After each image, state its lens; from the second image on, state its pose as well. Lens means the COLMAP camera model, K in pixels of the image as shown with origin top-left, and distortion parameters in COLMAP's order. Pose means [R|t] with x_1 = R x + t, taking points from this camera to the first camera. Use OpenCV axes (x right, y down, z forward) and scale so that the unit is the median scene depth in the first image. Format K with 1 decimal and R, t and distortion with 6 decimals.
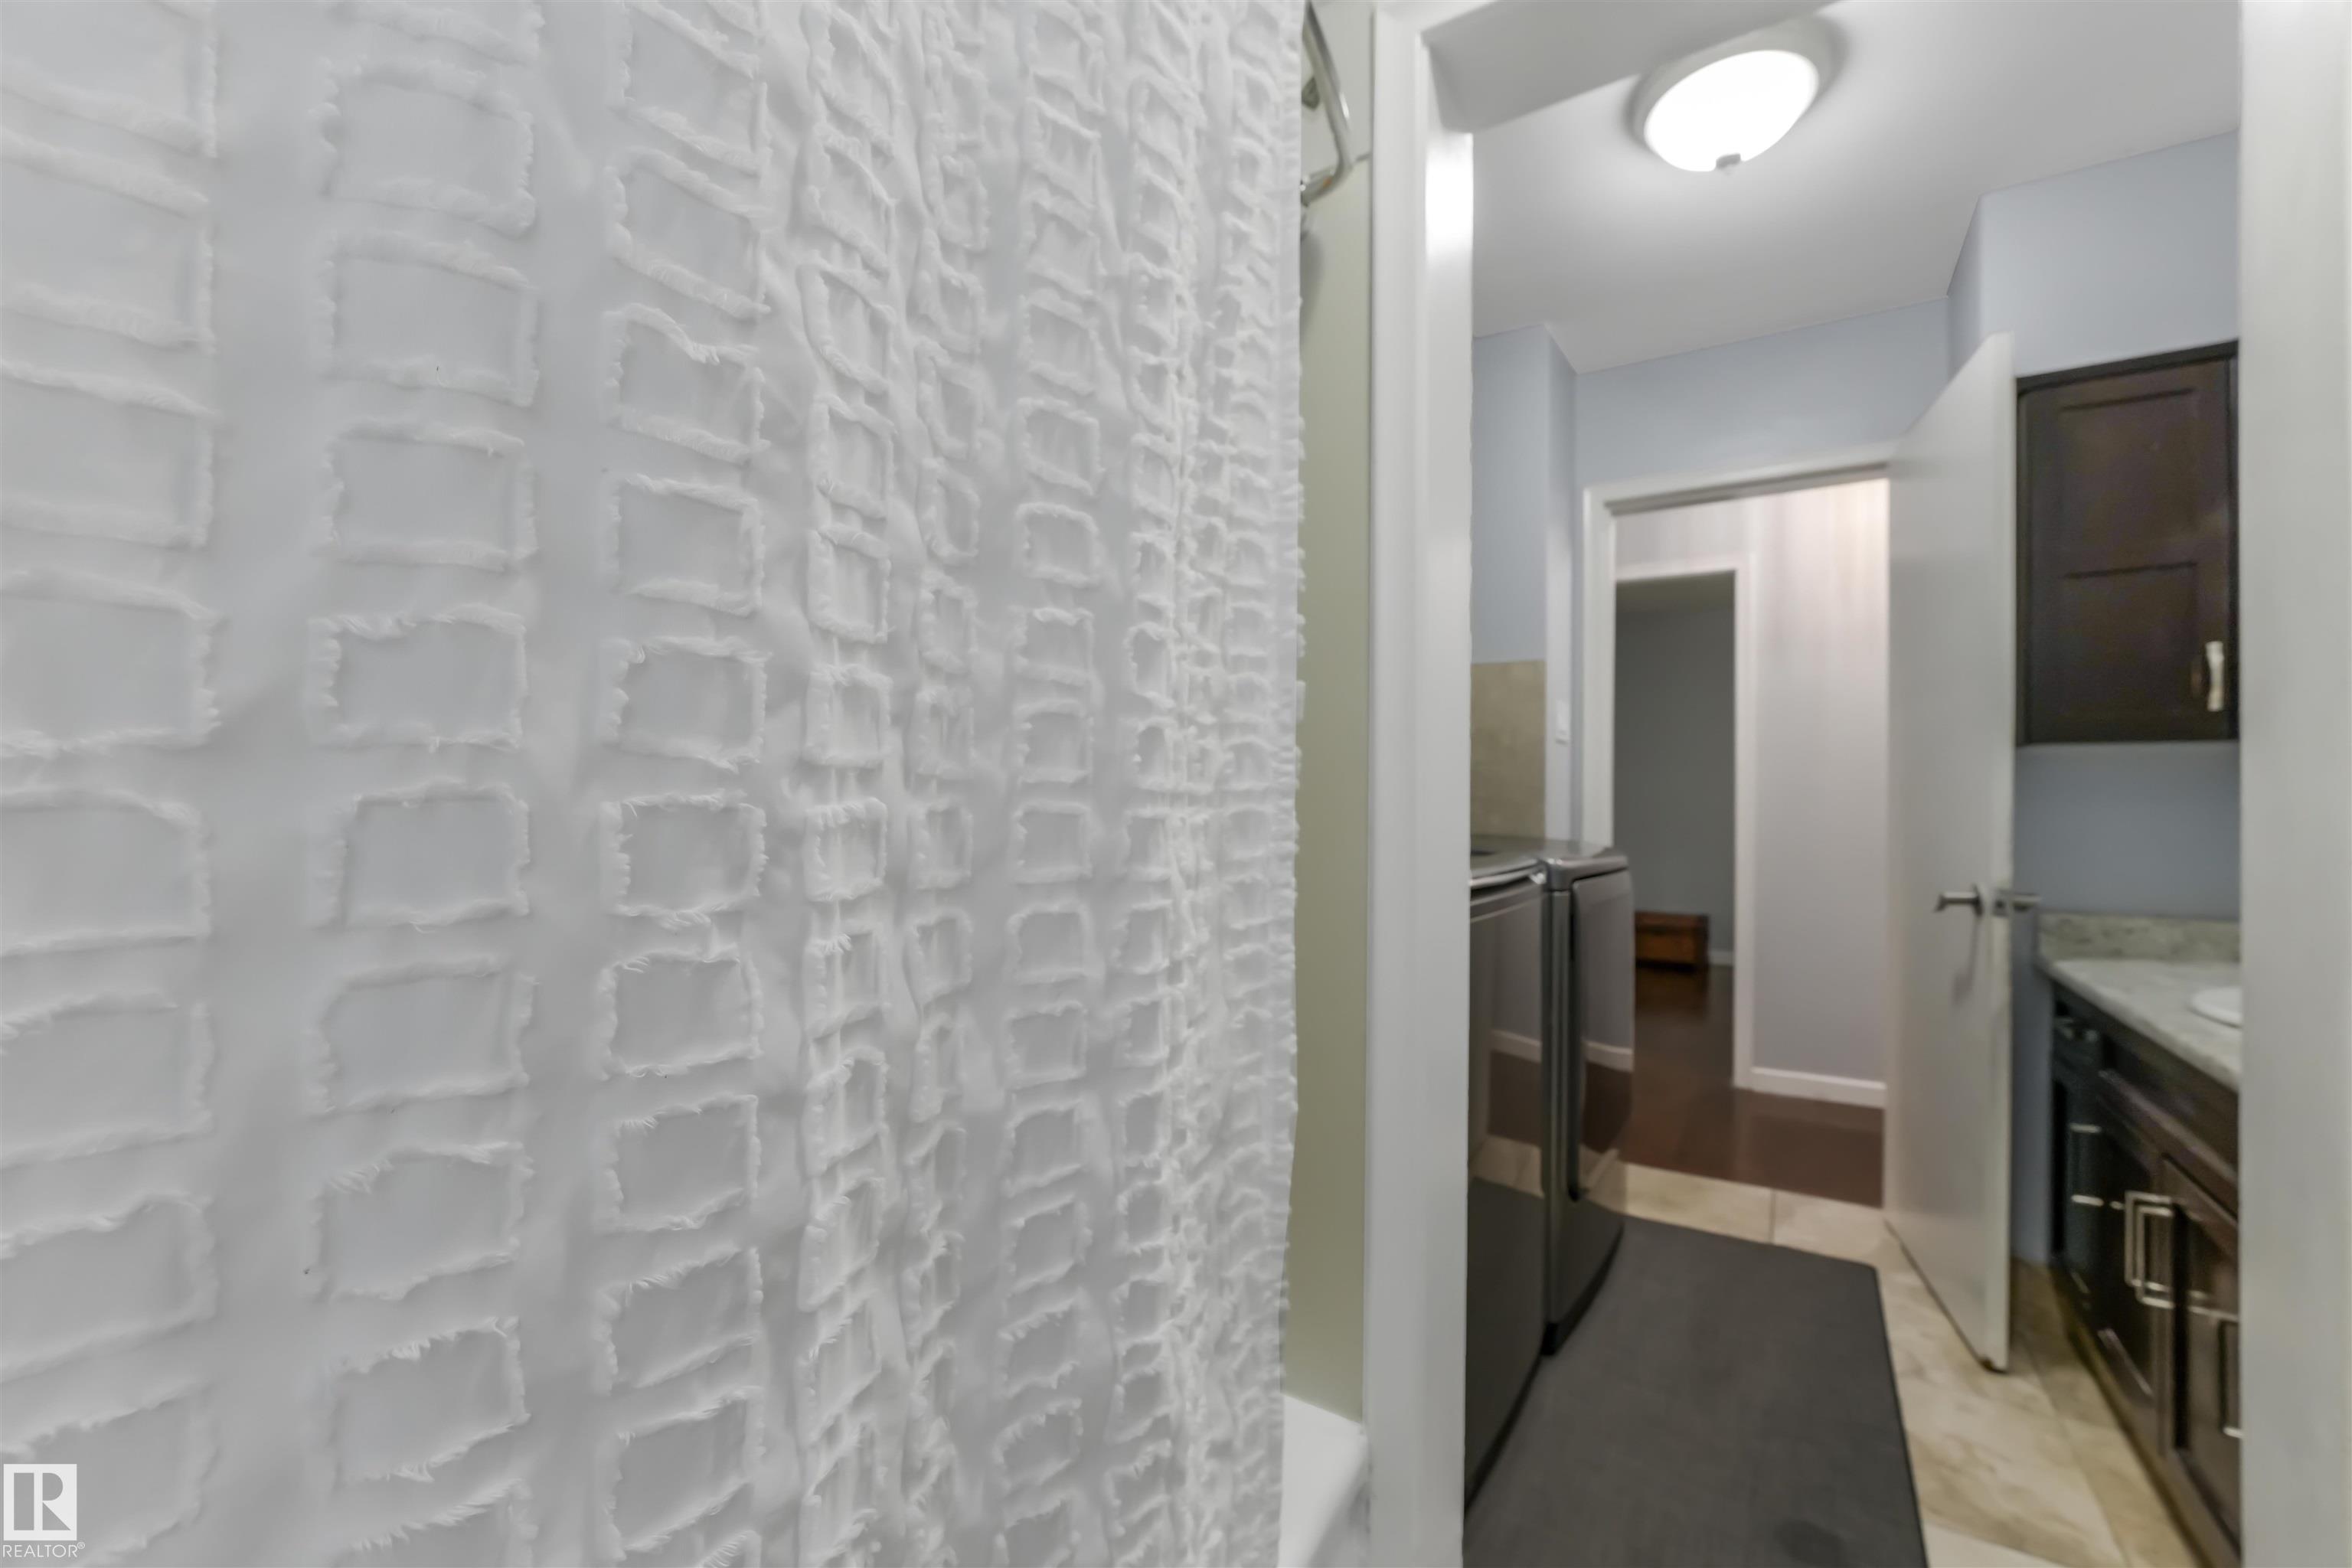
lens RADIAL K [[989.8, 0, 1167.9], [0, 989.8, 773.3], [0, 0, 1]] dist [-0.017565, 0.002653]
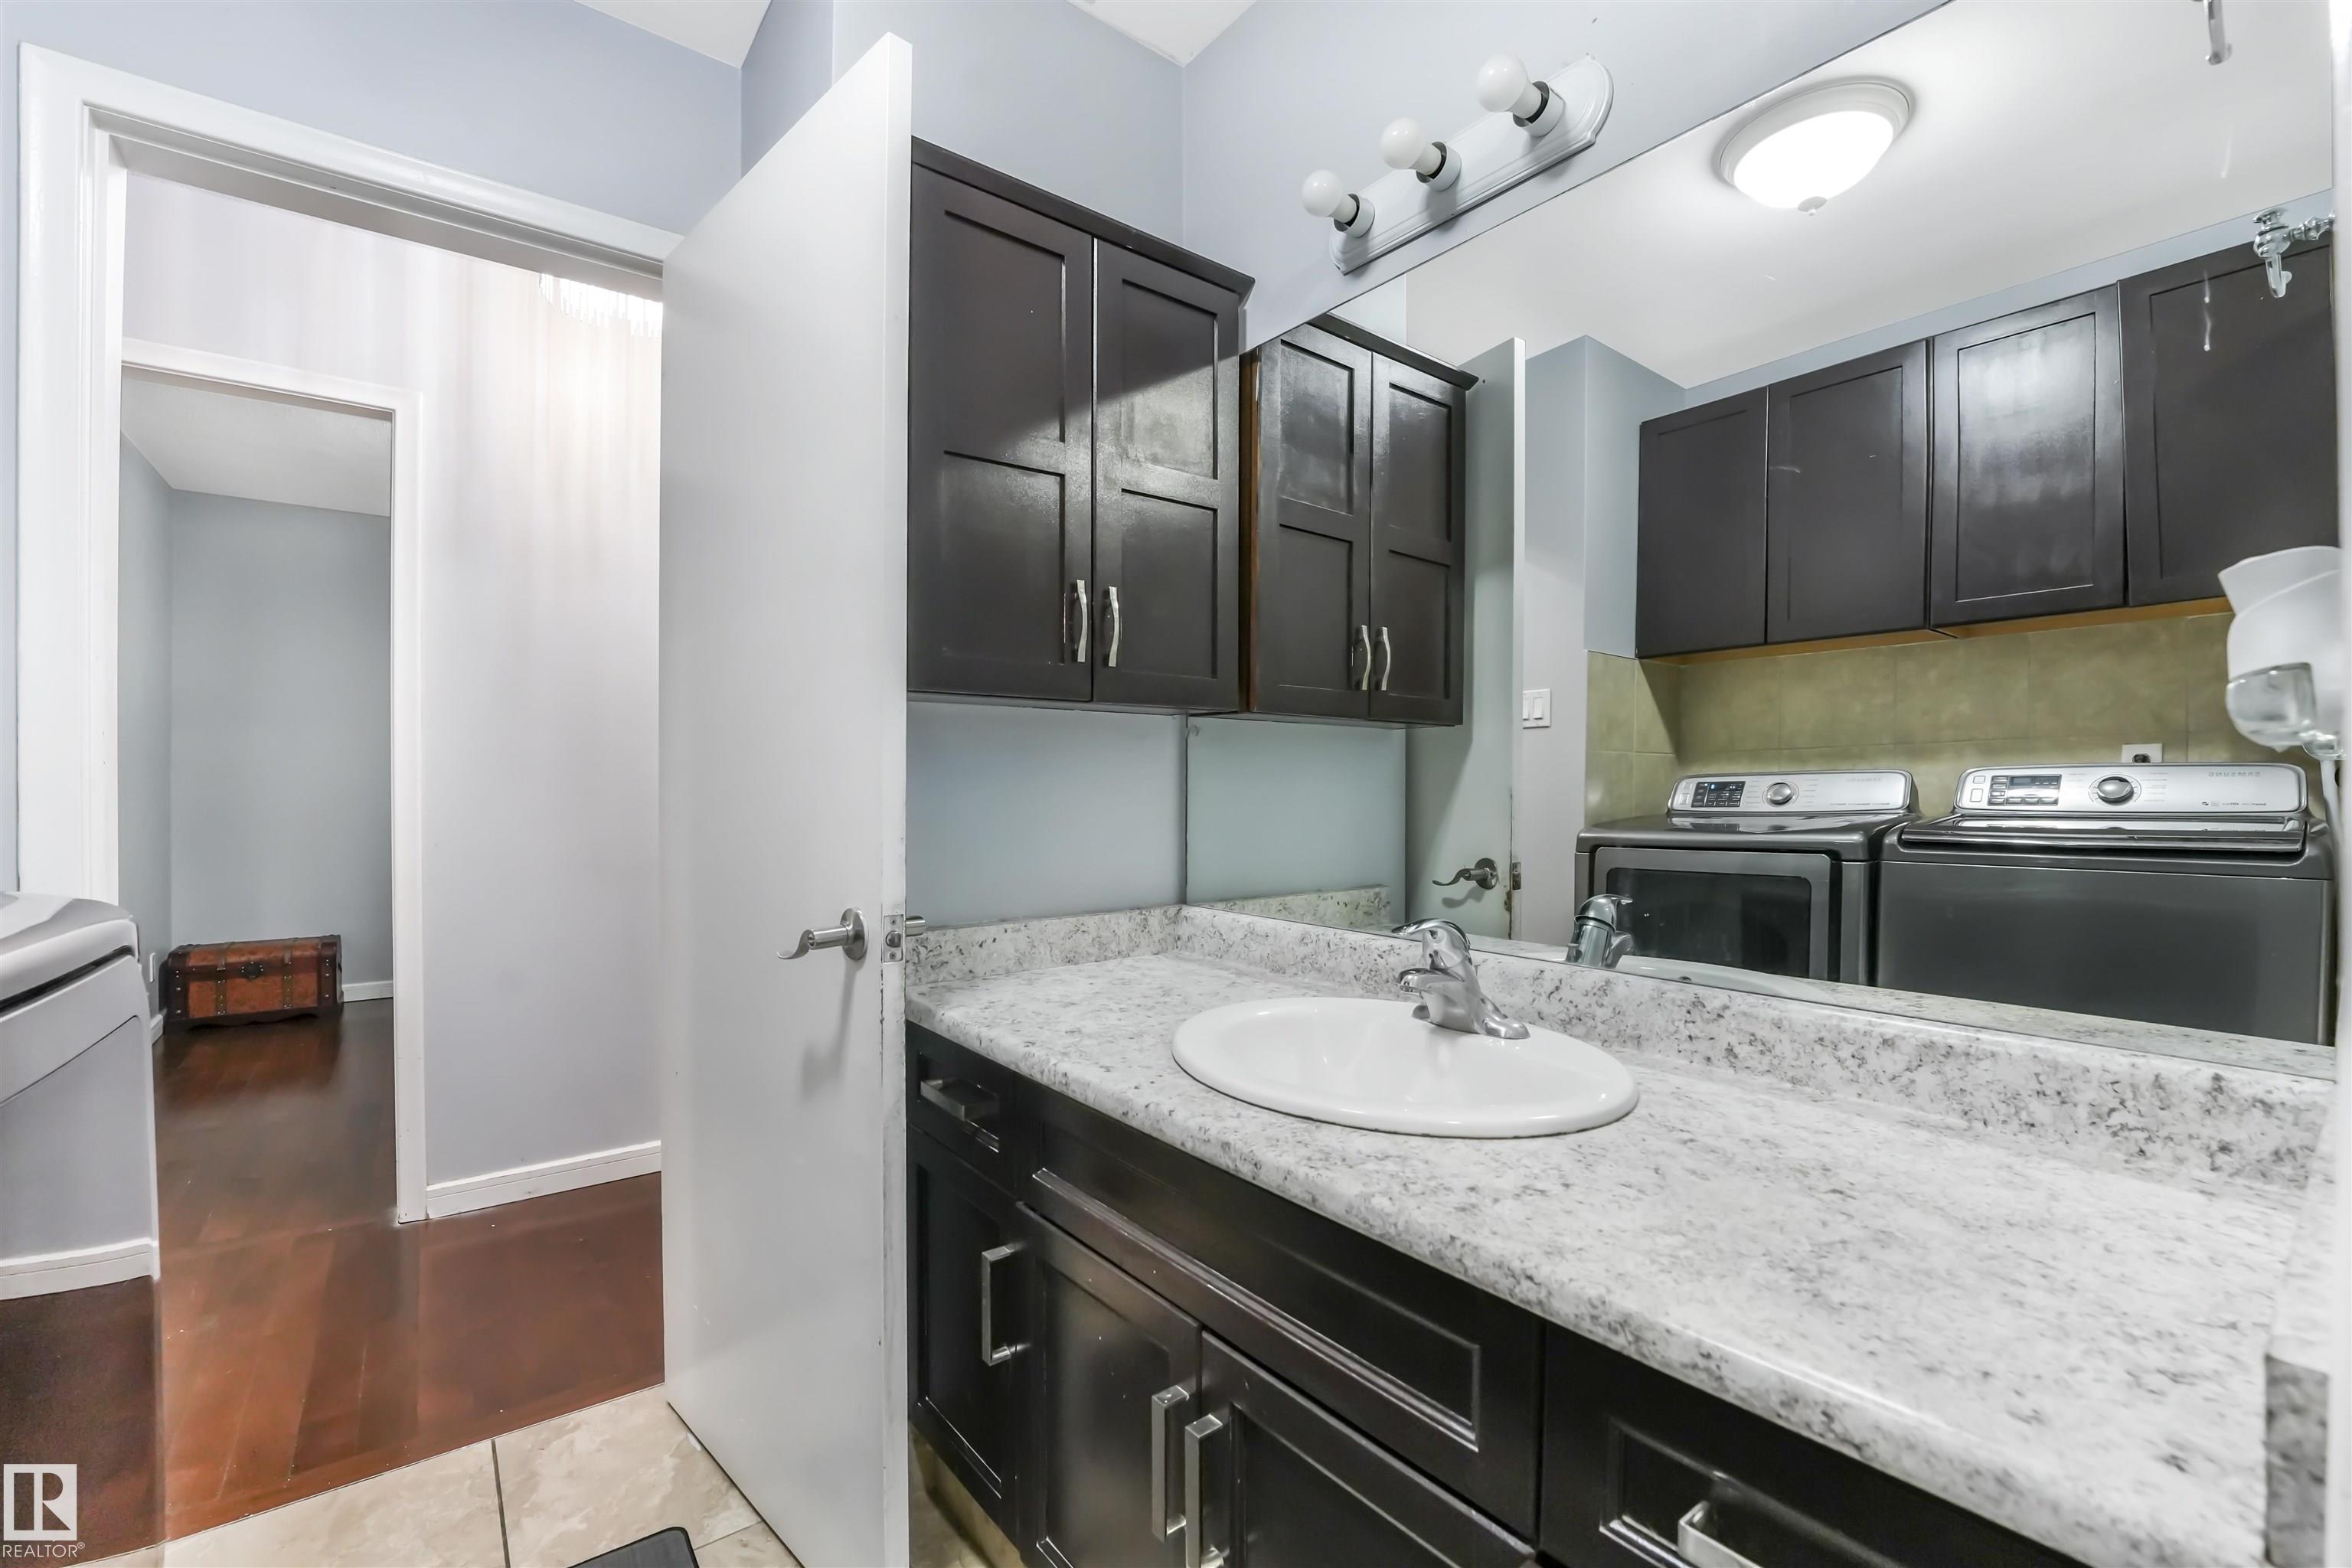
lens RADIAL K [[954.2, 0, 1171.4], [0, 954.2, 794.3], [0, 0, 1]] dist [-0.024910, -0.000115]
pose [[0.329760, -0.023964, 0.943761, 0.315030], [-0.018158, 0.999332, 0.031719, 0.016138], [-0.943890, -0.027596, 0.329105, 0.596397]]
